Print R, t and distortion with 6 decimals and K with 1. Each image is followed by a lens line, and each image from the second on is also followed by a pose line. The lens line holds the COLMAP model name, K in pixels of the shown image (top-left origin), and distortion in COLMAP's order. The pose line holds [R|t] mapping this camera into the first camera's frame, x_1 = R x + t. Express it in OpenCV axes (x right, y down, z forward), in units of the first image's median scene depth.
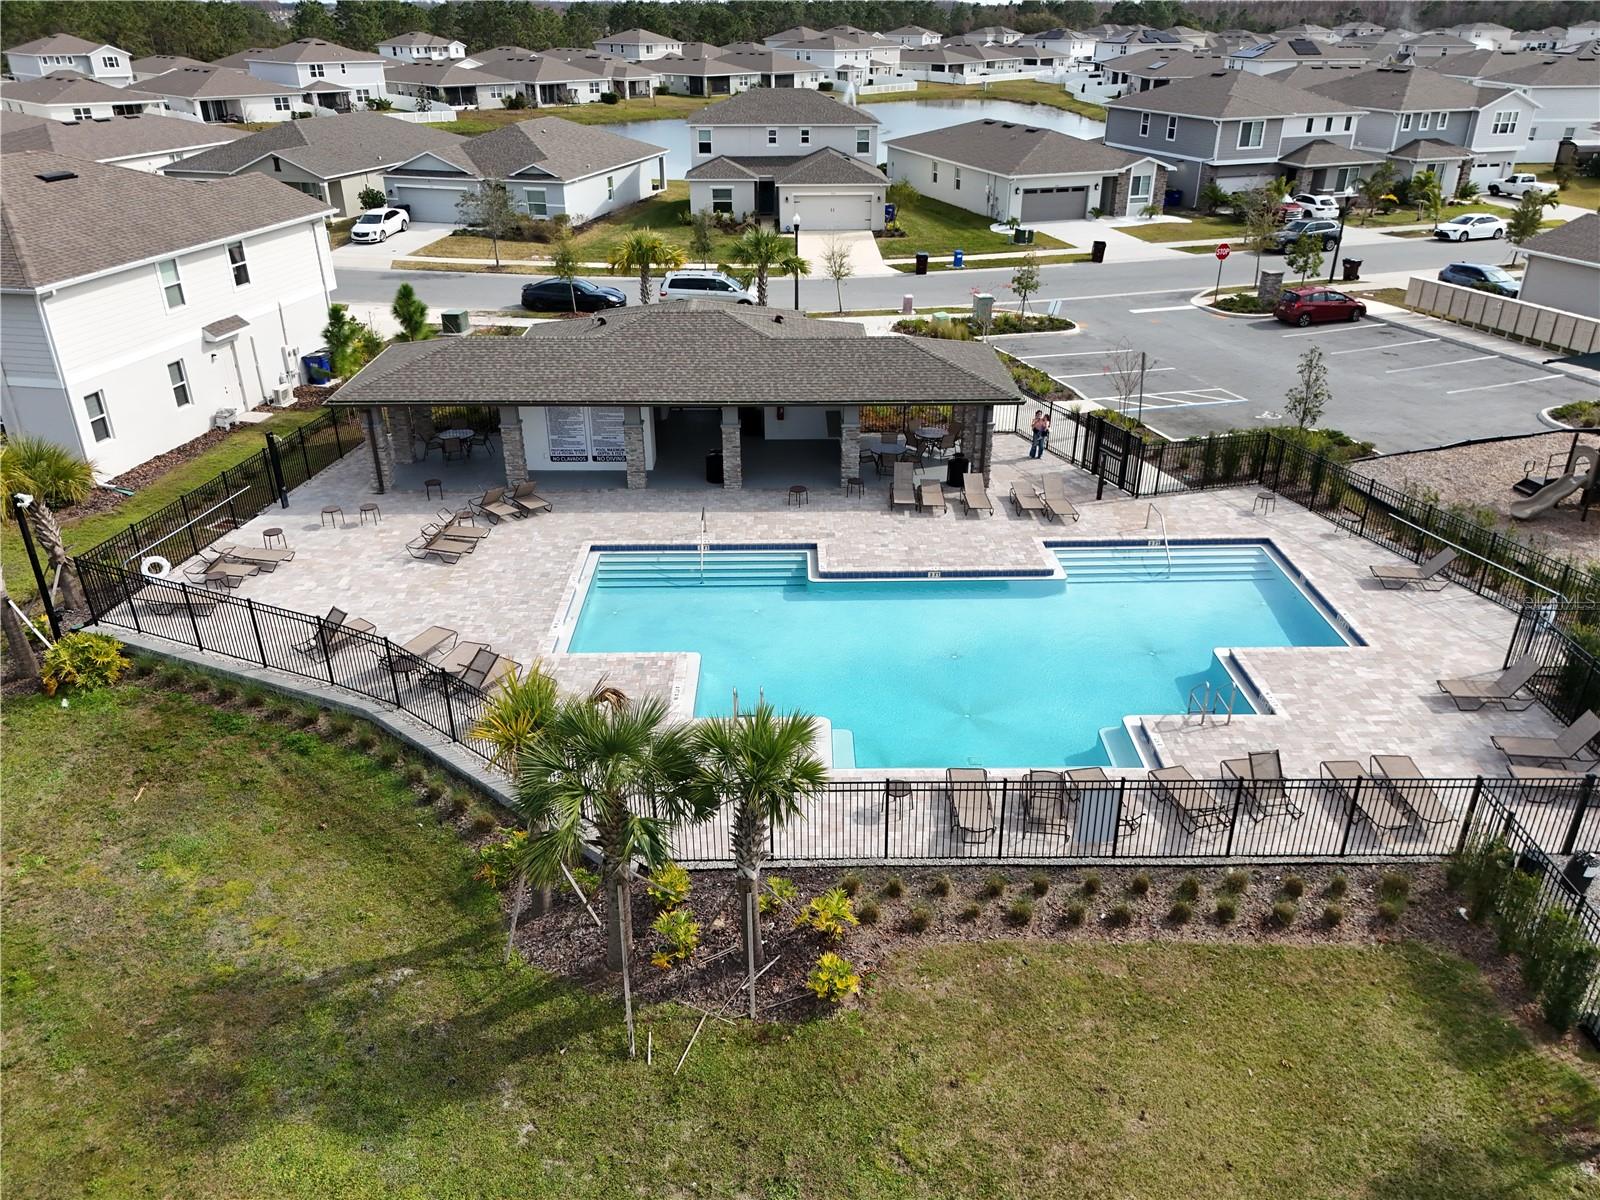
lens RADIAL K [[1180.4, 0, 801.1], [0, 1180.4, 595.6], [0, 0, 1]] dist [0.057495, -0.046076]
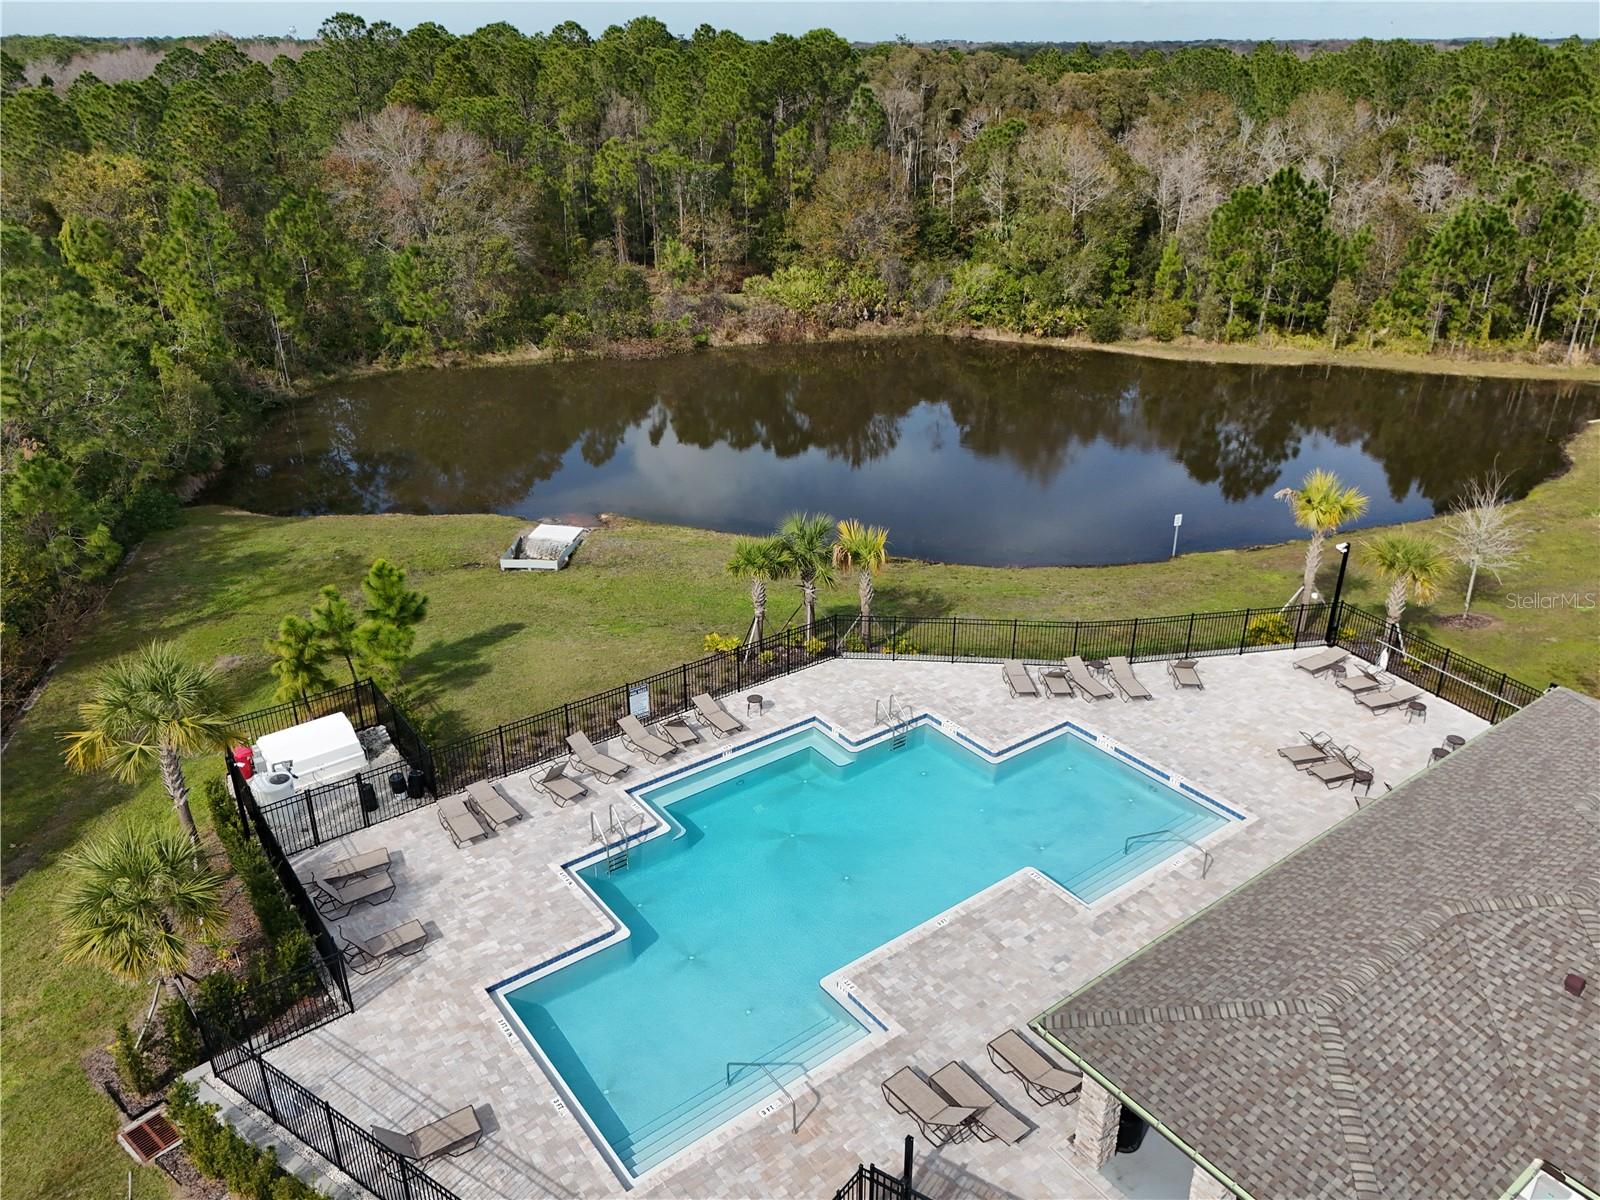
lens RADIAL K [[1180.4, 0, 802.8], [0, 1180.4, 602.8], [0, 0, 1]] dist [0.057495, -0.046076]
pose [[-0.811298, 0.255526, -0.525834, 0.434046], [-0.252422, 0.658172, 0.709291, -0.566736], [0.527331, 0.708178, -0.469473, 0.853366]]
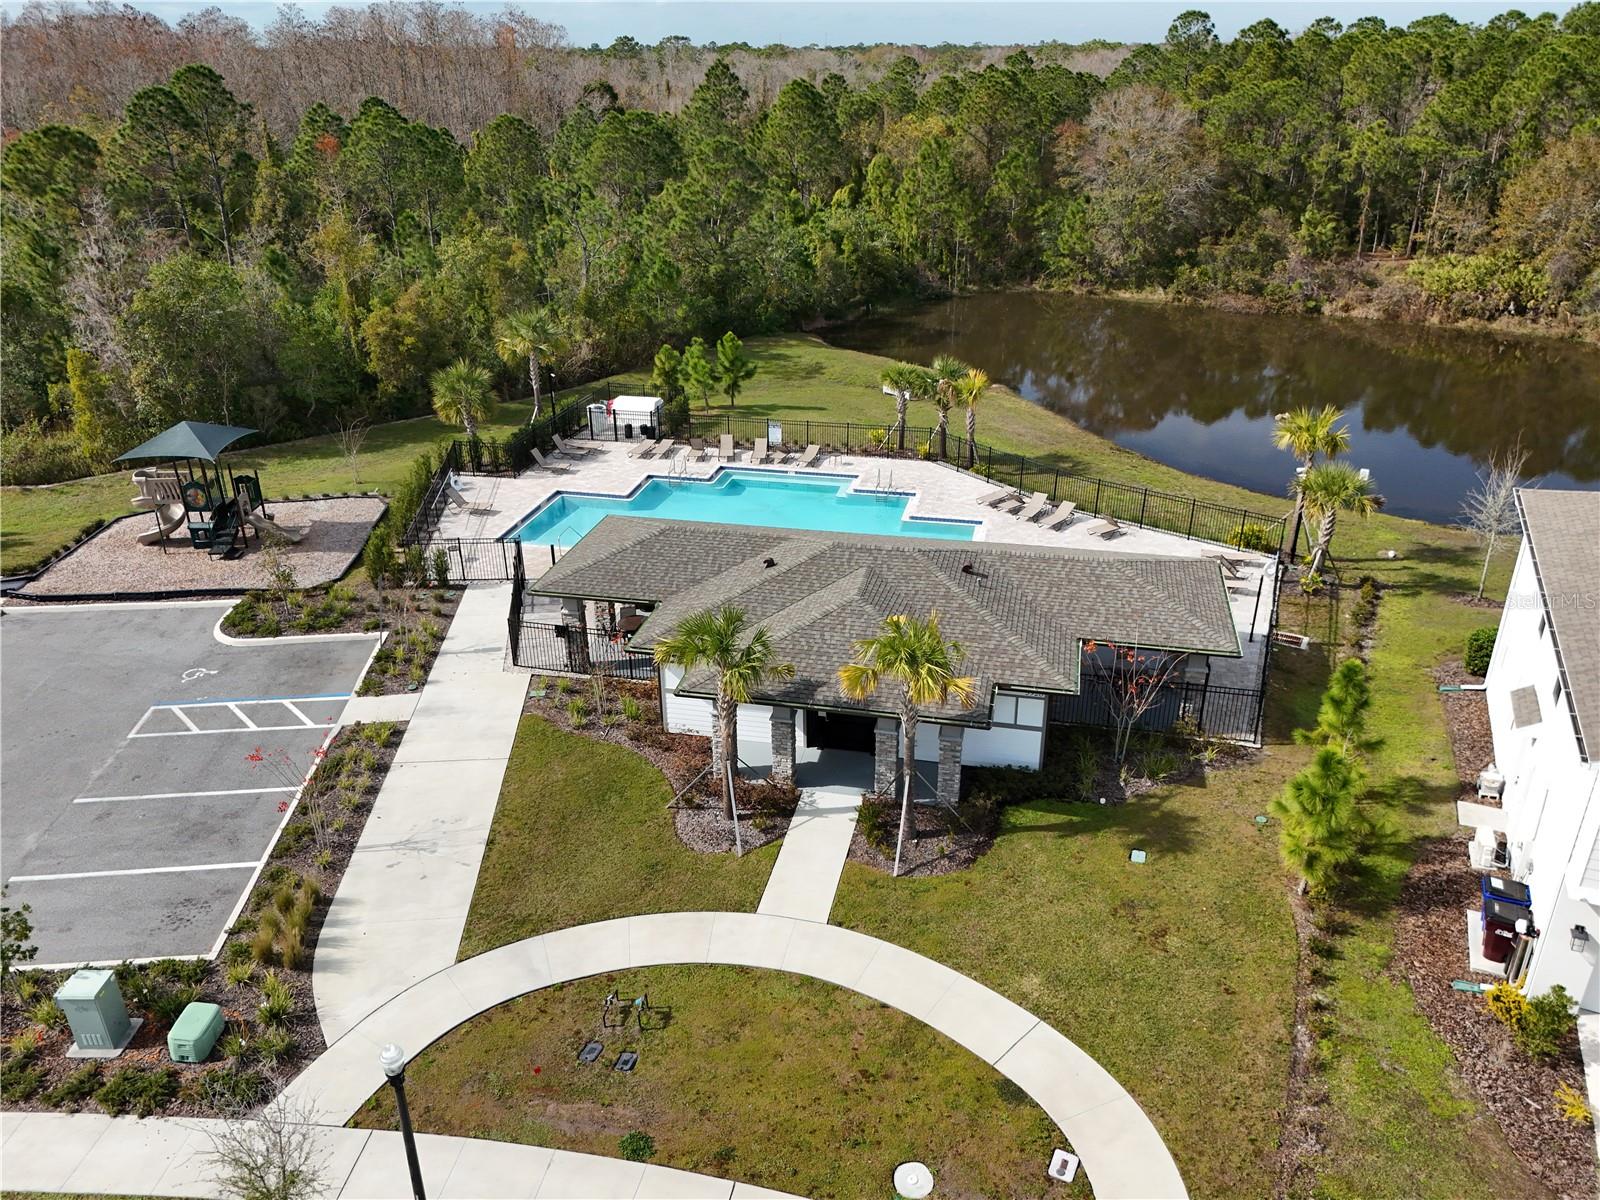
lens RADIAL K [[1180.4, 0, 805.2], [0, 1180.4, 597.3], [0, 0, 1]] dist [0.057495, -0.046076]
pose [[-0.972915, -0.084834, 0.215034, -0.214974], [0.113348, 0.635645, 0.763615, -0.799222], [-0.201466, 0.767306, -0.608813, 1.392361]]
